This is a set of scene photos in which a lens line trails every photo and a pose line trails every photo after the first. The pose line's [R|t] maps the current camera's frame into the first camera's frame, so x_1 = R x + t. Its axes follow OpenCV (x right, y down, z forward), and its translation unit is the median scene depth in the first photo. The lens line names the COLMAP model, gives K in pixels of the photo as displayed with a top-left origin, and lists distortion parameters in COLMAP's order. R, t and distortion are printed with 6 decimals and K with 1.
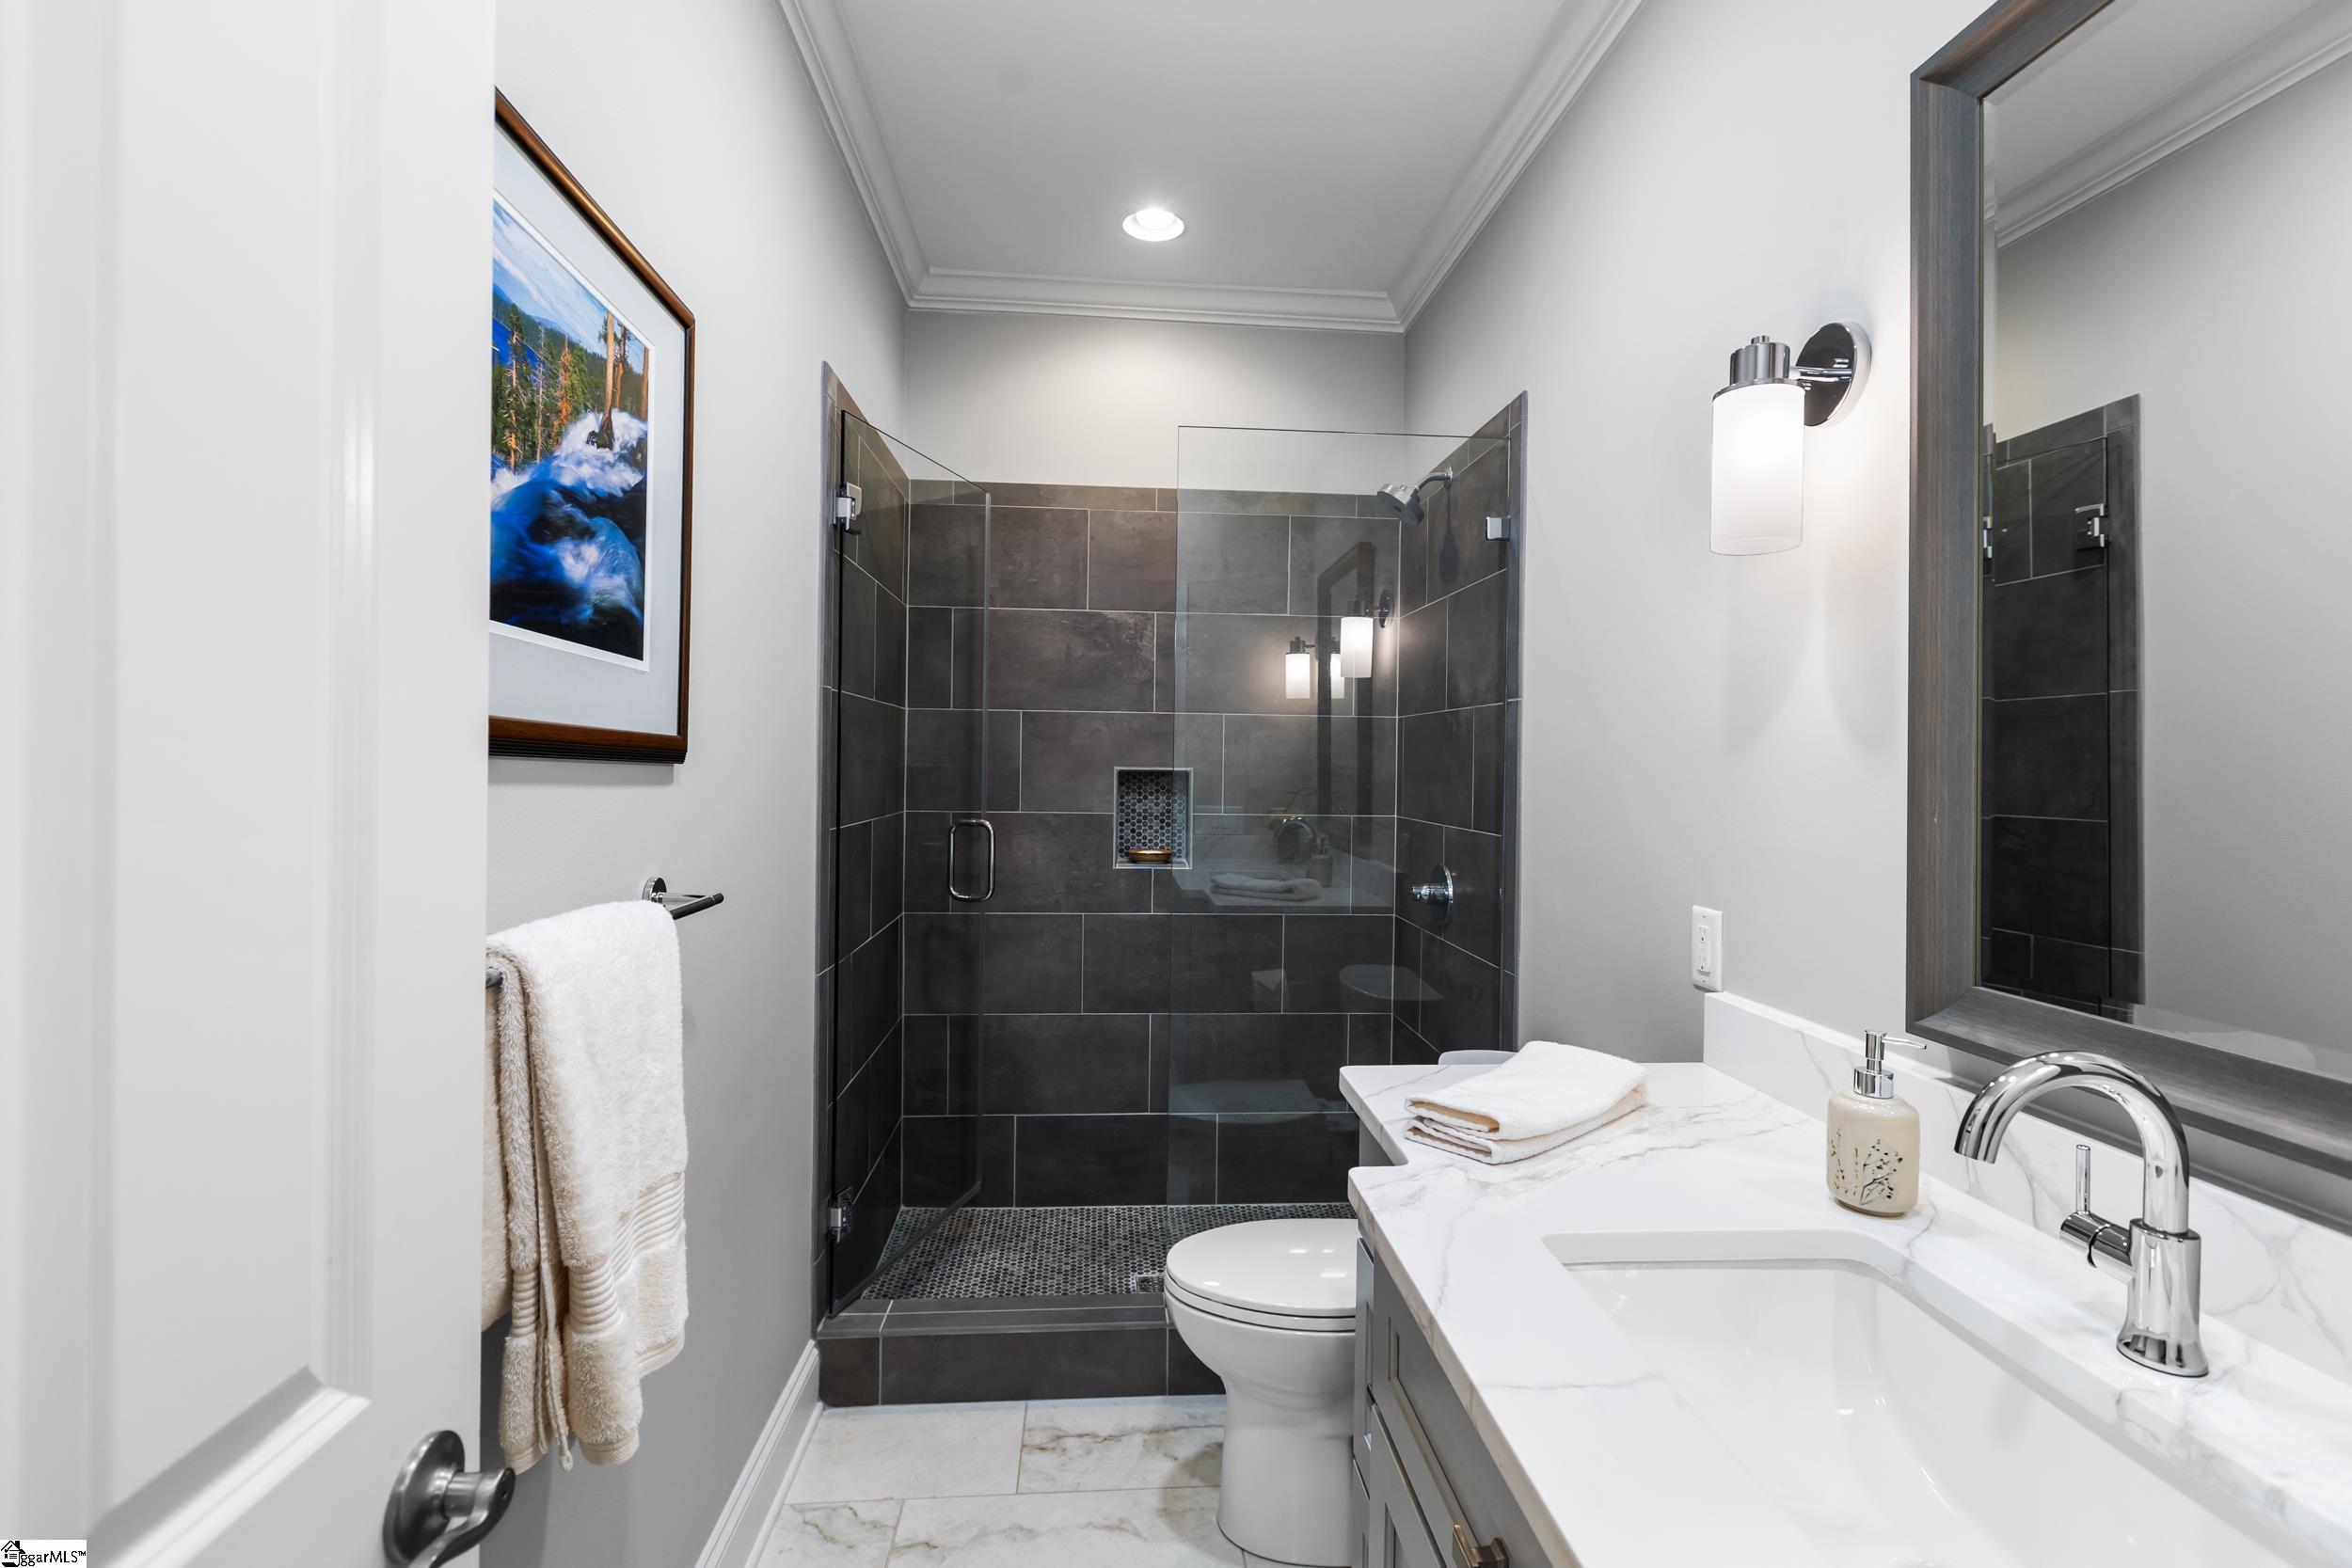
lens RADIAL K [[1071.9, 0, 1181.2], [0, 1071.9, 779.3], [0, 0, 1]] dist [0.005133, -0.000973]
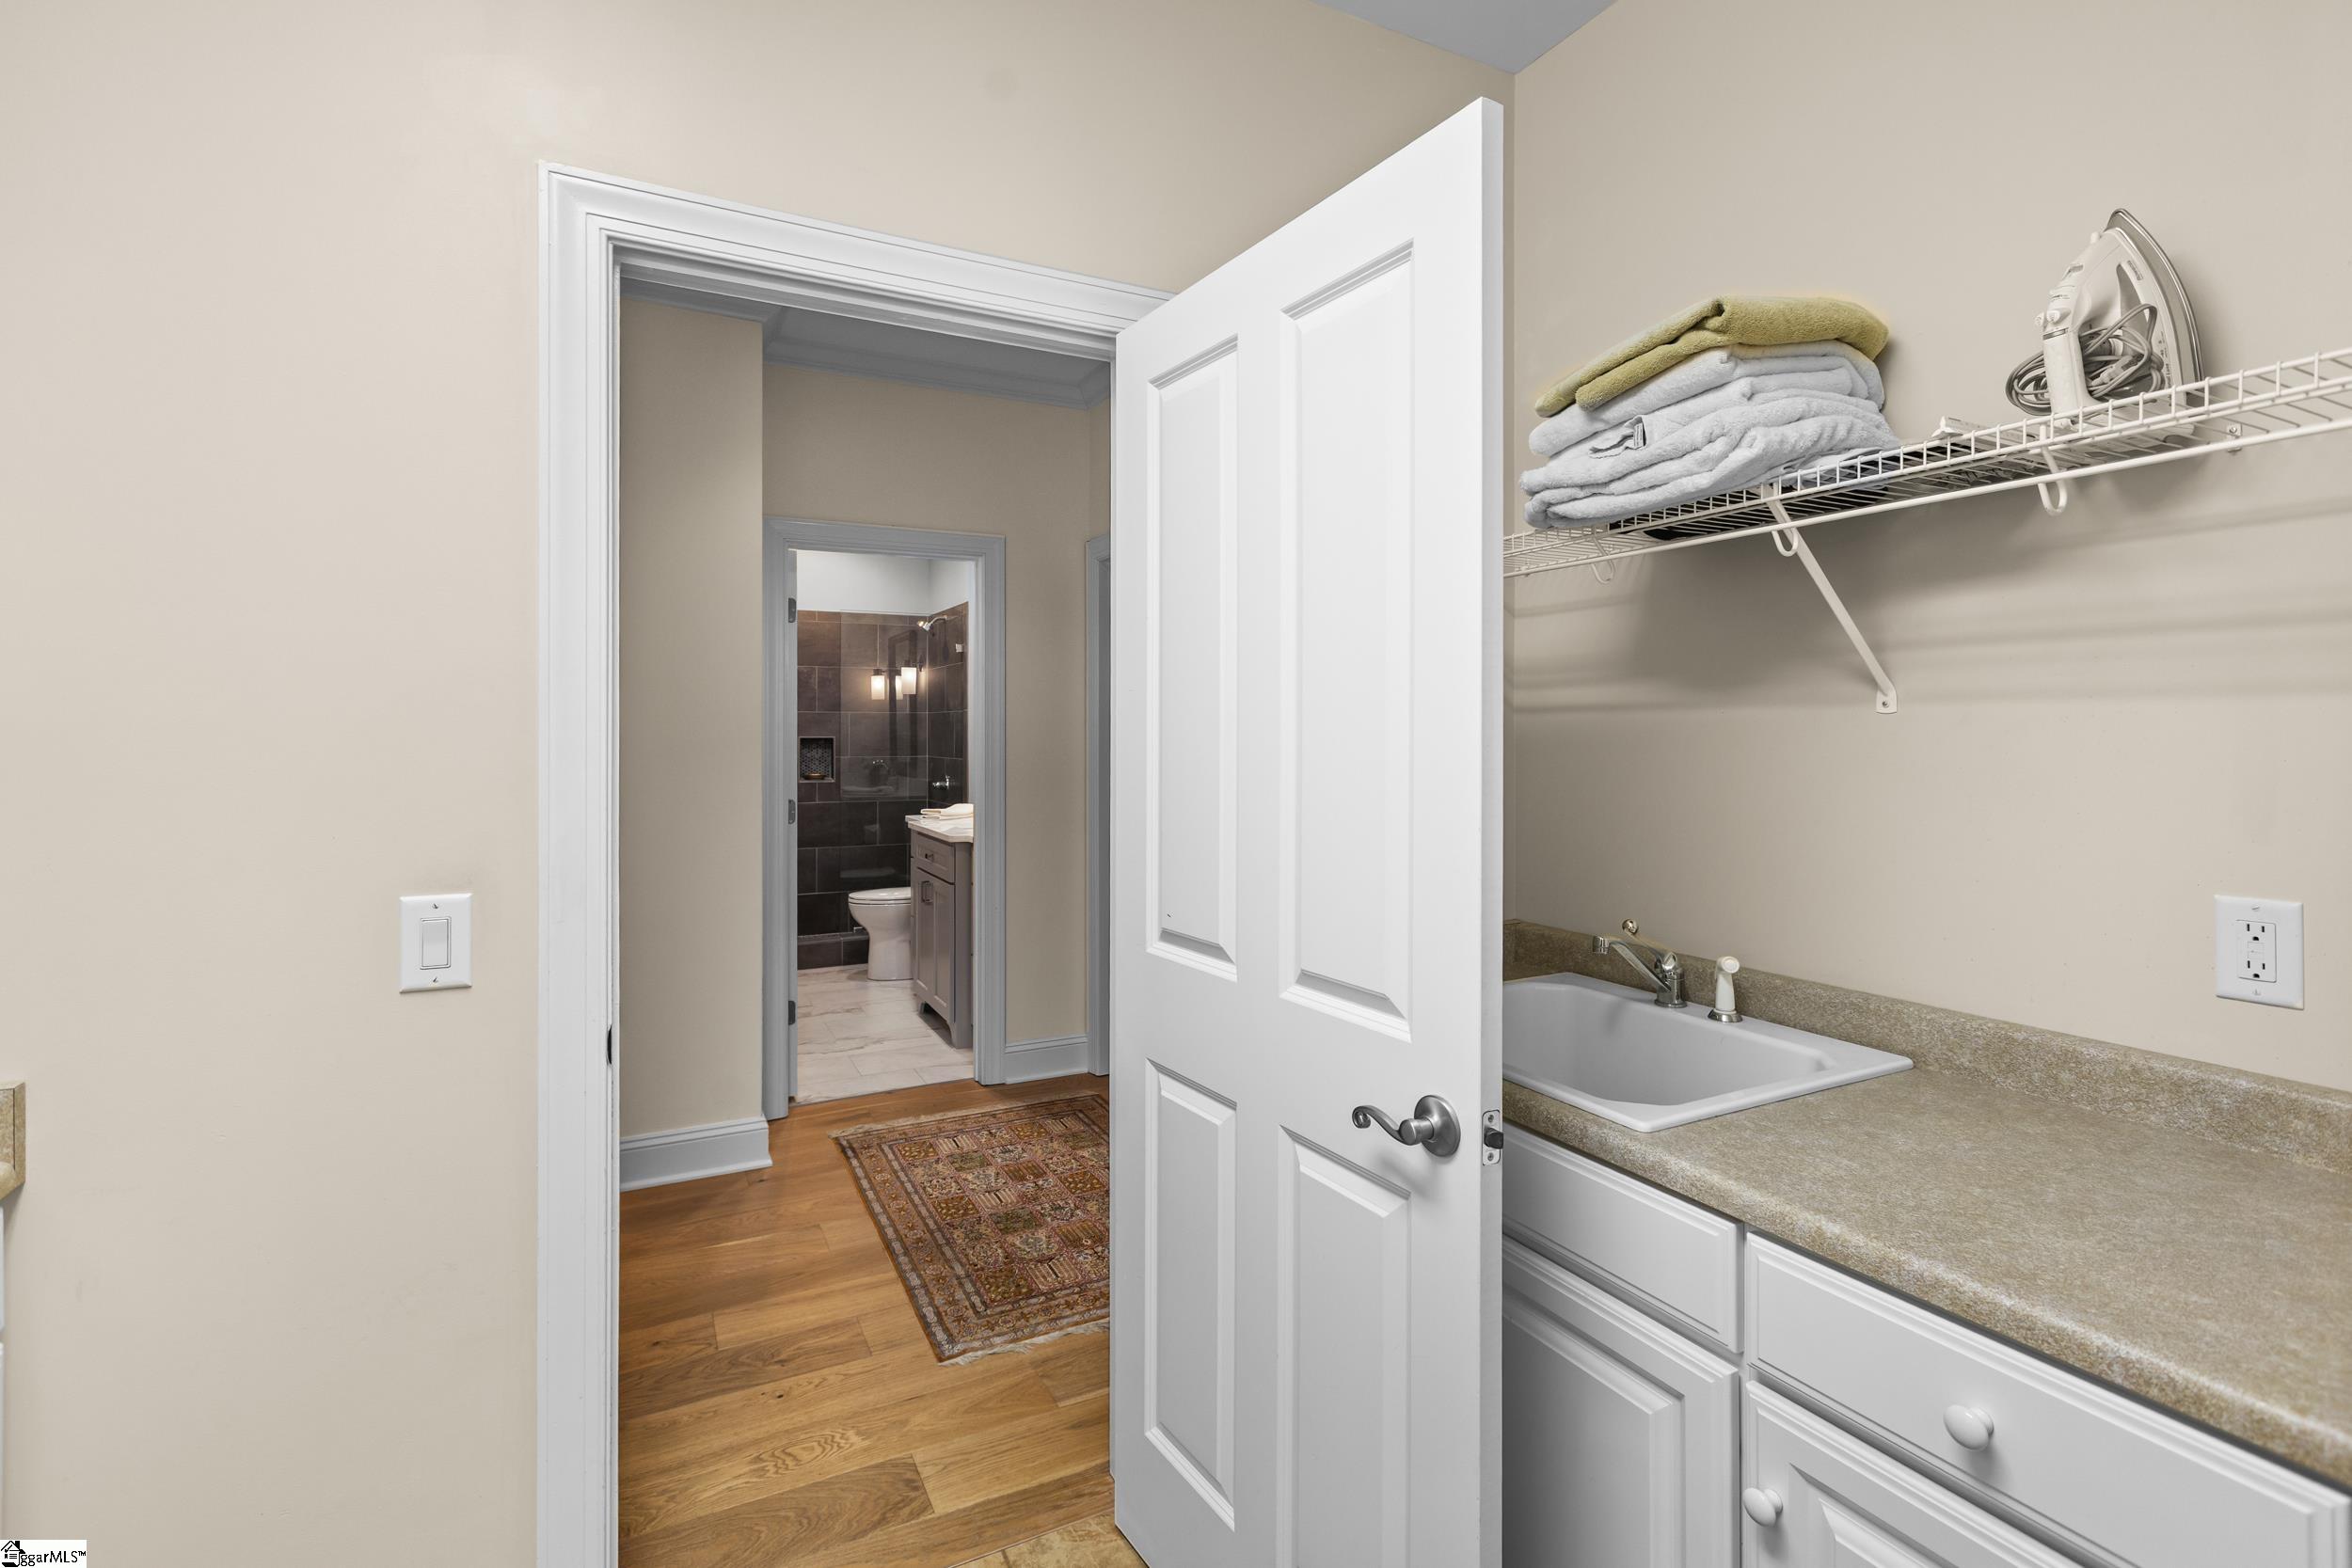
lens RADIAL K [[1071.9, 0, 1185.0], [0, 1071.9, 768.5], [0, 0, 1]] dist [0.005133, -0.000973]
pose [[0.917449, -0.021061, 0.397297, -0.198725], [0.010818, 0.999549, 0.028004, 0.001935], [-0.397707, -0.021394, 0.917263, -1.275222]]
